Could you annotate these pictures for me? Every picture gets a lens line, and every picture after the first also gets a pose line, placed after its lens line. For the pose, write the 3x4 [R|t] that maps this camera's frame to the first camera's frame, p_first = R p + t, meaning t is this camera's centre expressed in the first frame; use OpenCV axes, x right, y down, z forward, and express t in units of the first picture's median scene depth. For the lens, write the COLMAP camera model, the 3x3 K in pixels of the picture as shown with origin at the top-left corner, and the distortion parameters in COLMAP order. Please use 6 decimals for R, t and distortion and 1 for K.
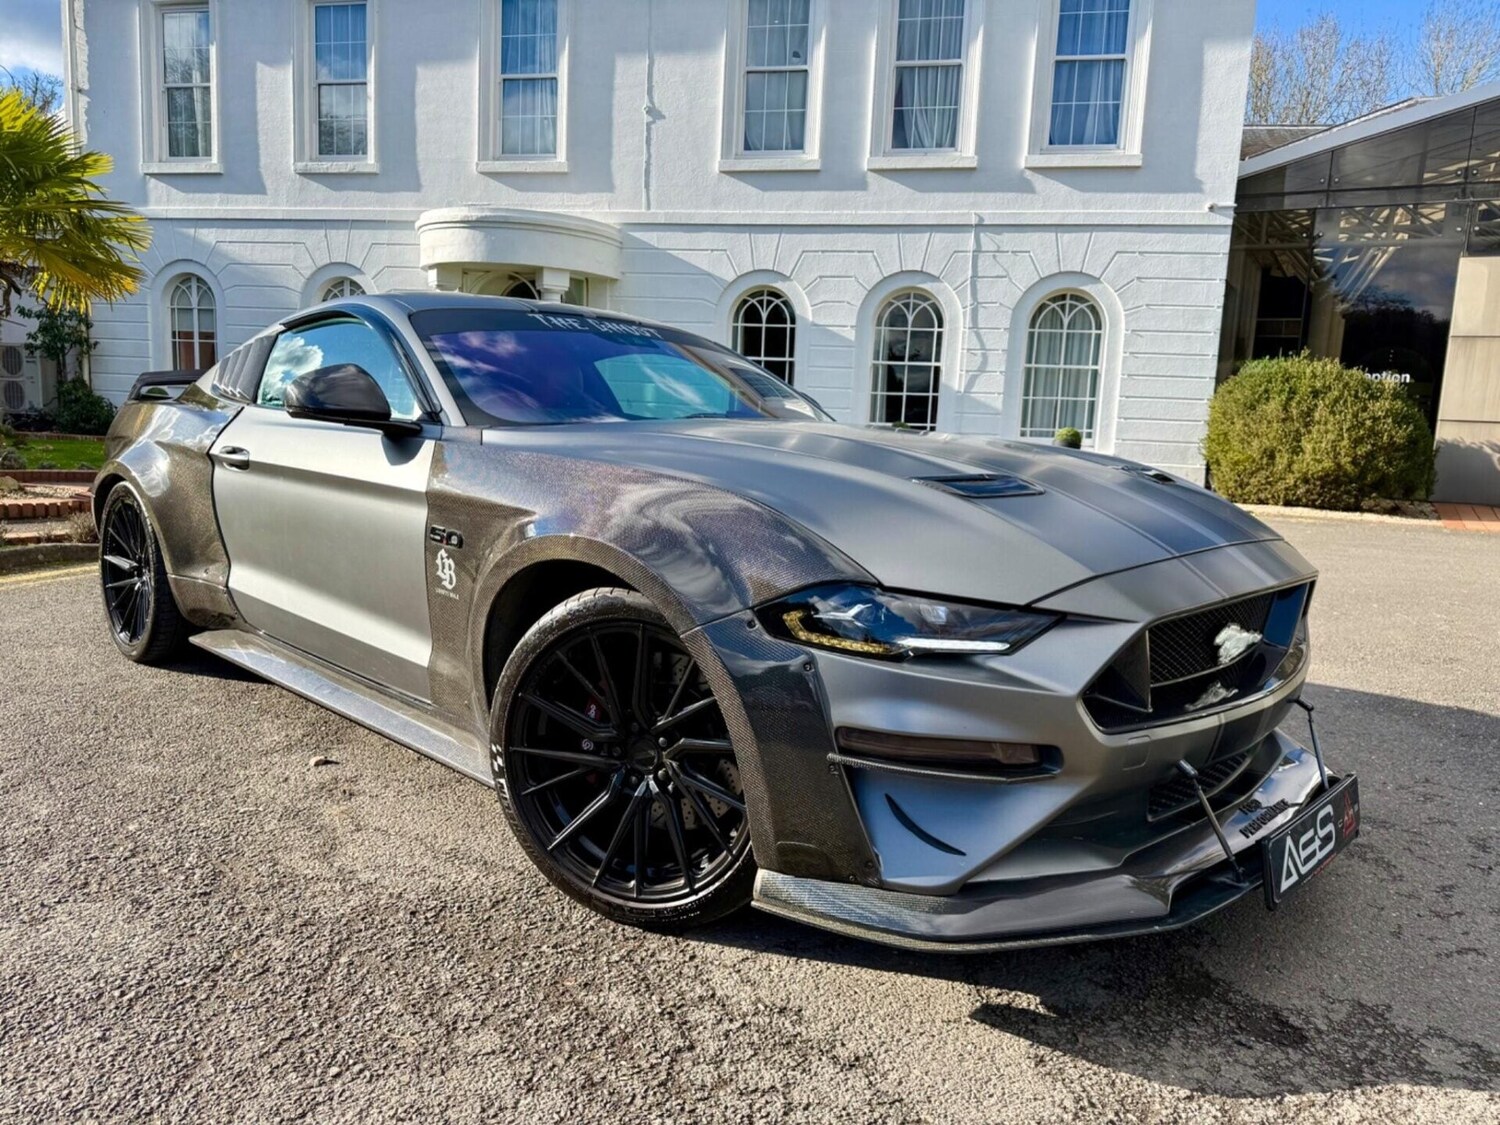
lens RADIAL K [[1073.6, 0, 742.3], [0, 1073.6, 566.2], [0, 0, 1]] dist [0.015071, -0.018197]
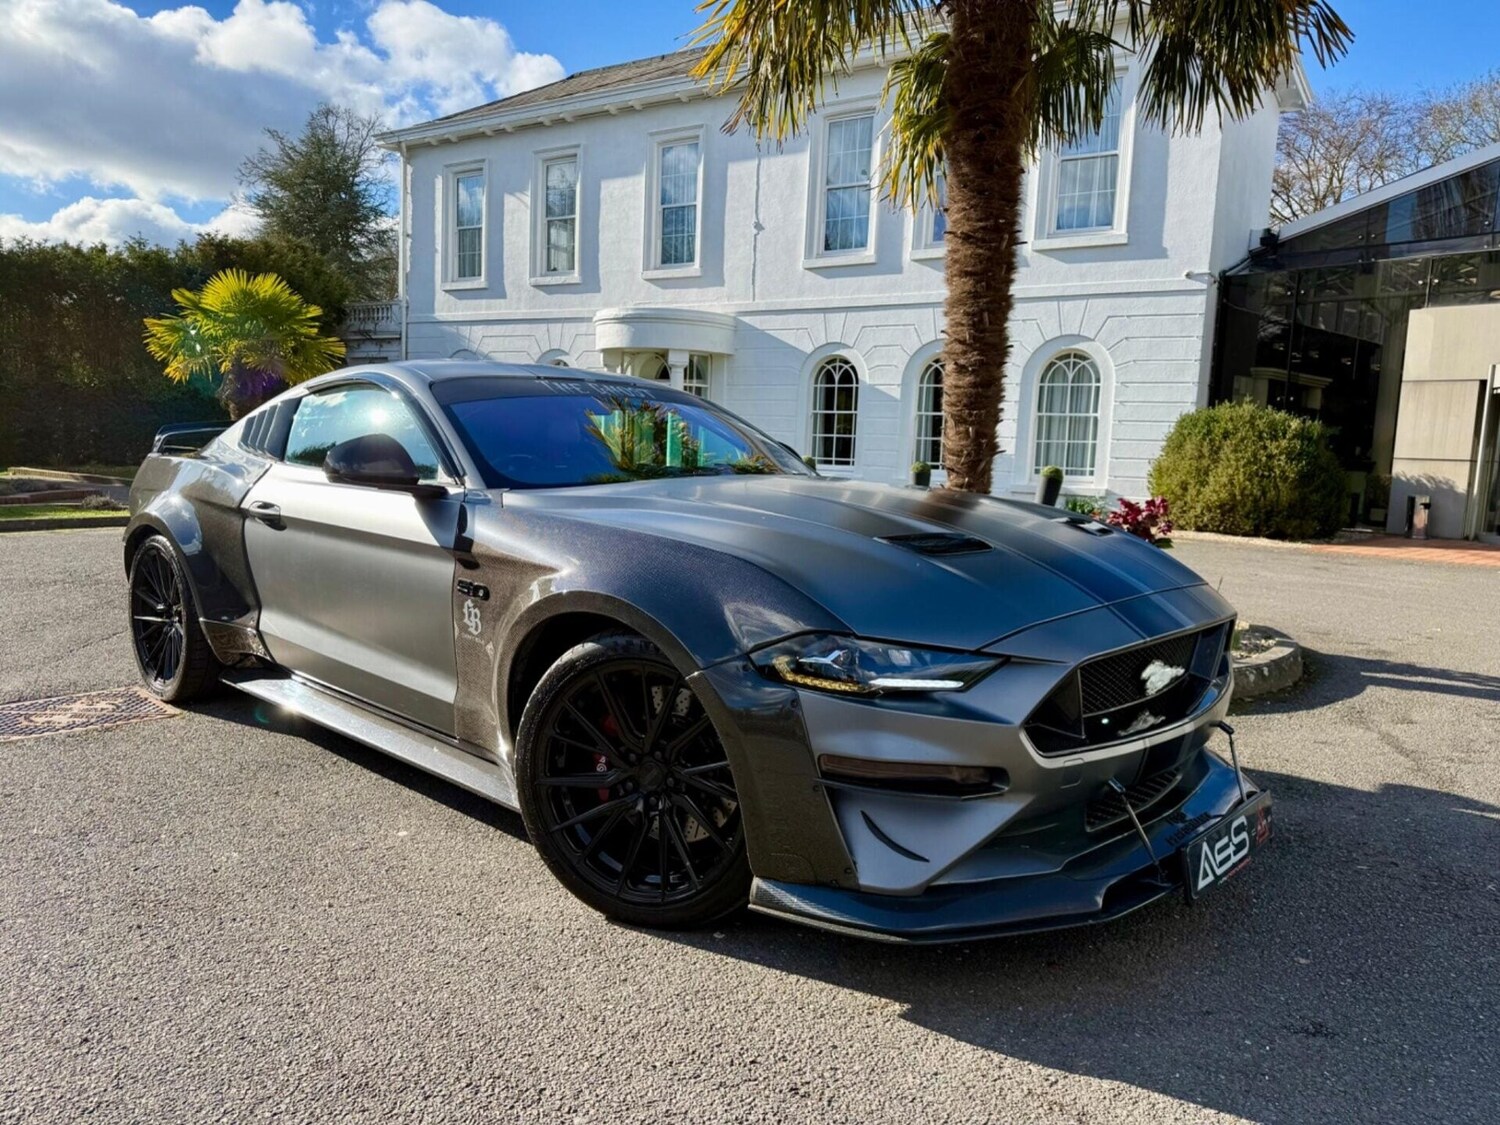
lens RADIAL K [[1058.6, 0, 737.0], [0, 1058.6, 564.6], [0, 0, 1]] dist [0.116945, -0.191415]
pose [[0.939510, 0.031136, -0.341103, 0.437548], [-0.048189, 0.997970, -0.041633, 0.052262], [0.339114, 0.055552, 0.939104, -0.253238]]
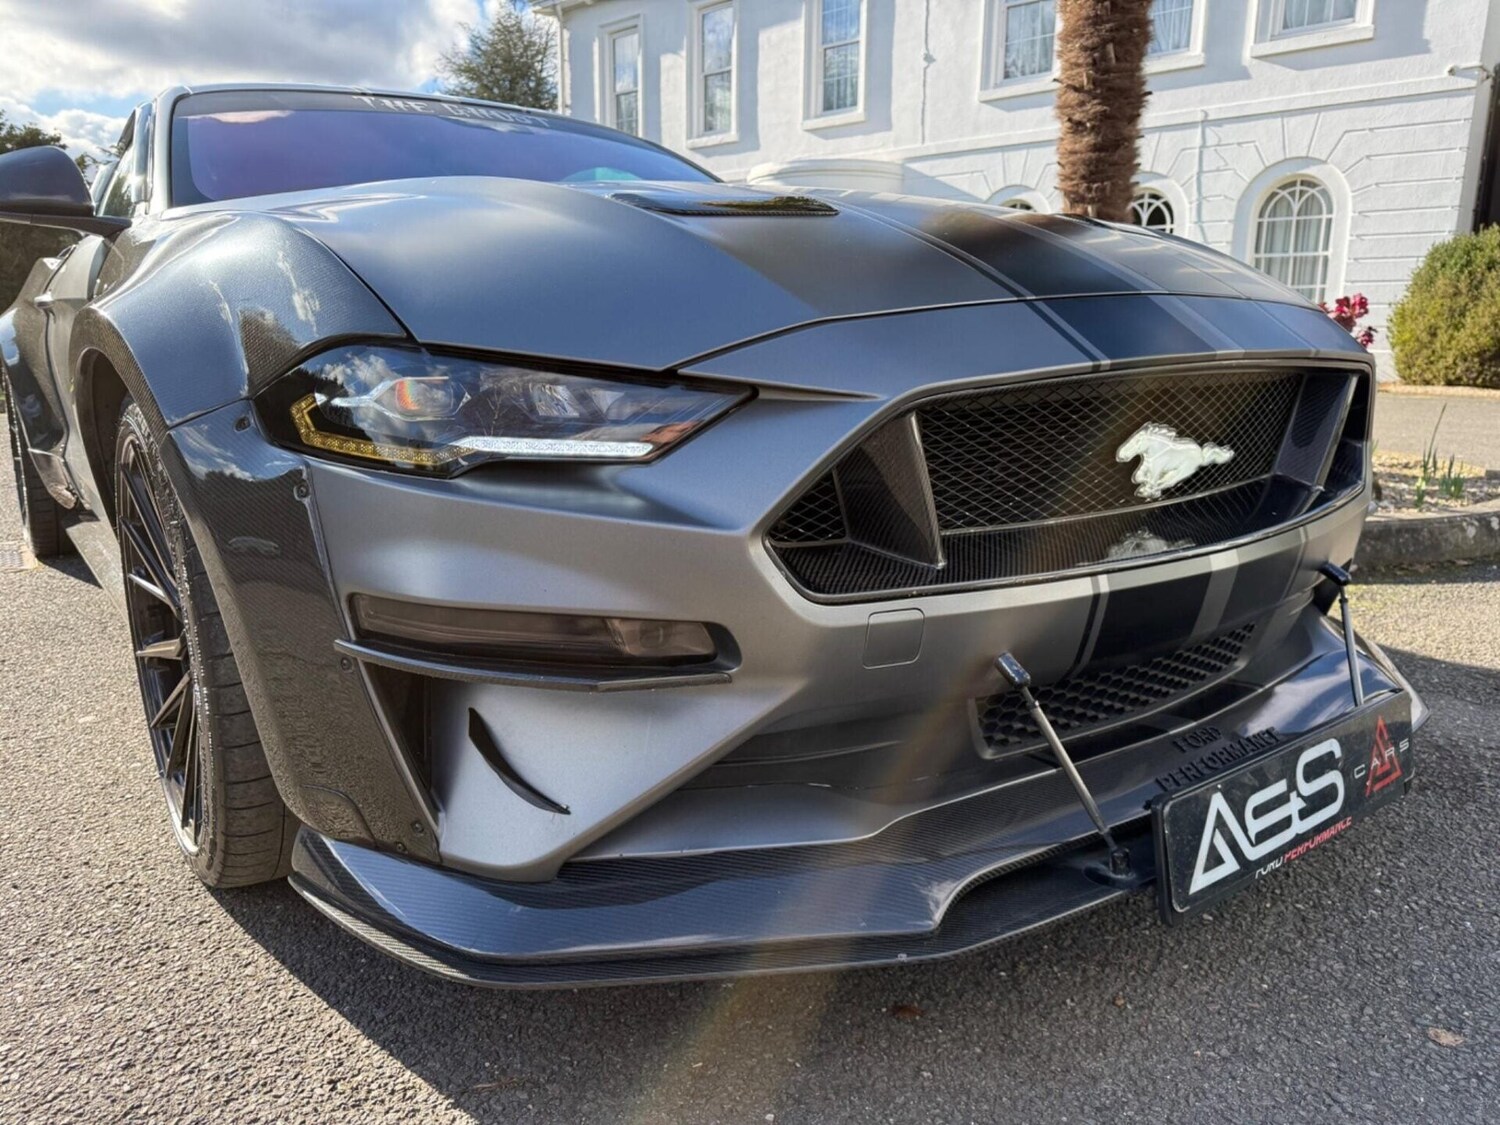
lens RADIAL K [[1073.6, 0, 742.3], [0, 1073.6, 566.2], [0, 0, 1]] dist [0.015071, -0.018197]
pose [[0.861797, 0.070583, -0.502319, 0.459691], [-0.041945, 0.996796, 0.068102, 0.065171], [0.505516, -0.037620, 0.861997, -0.147751]]
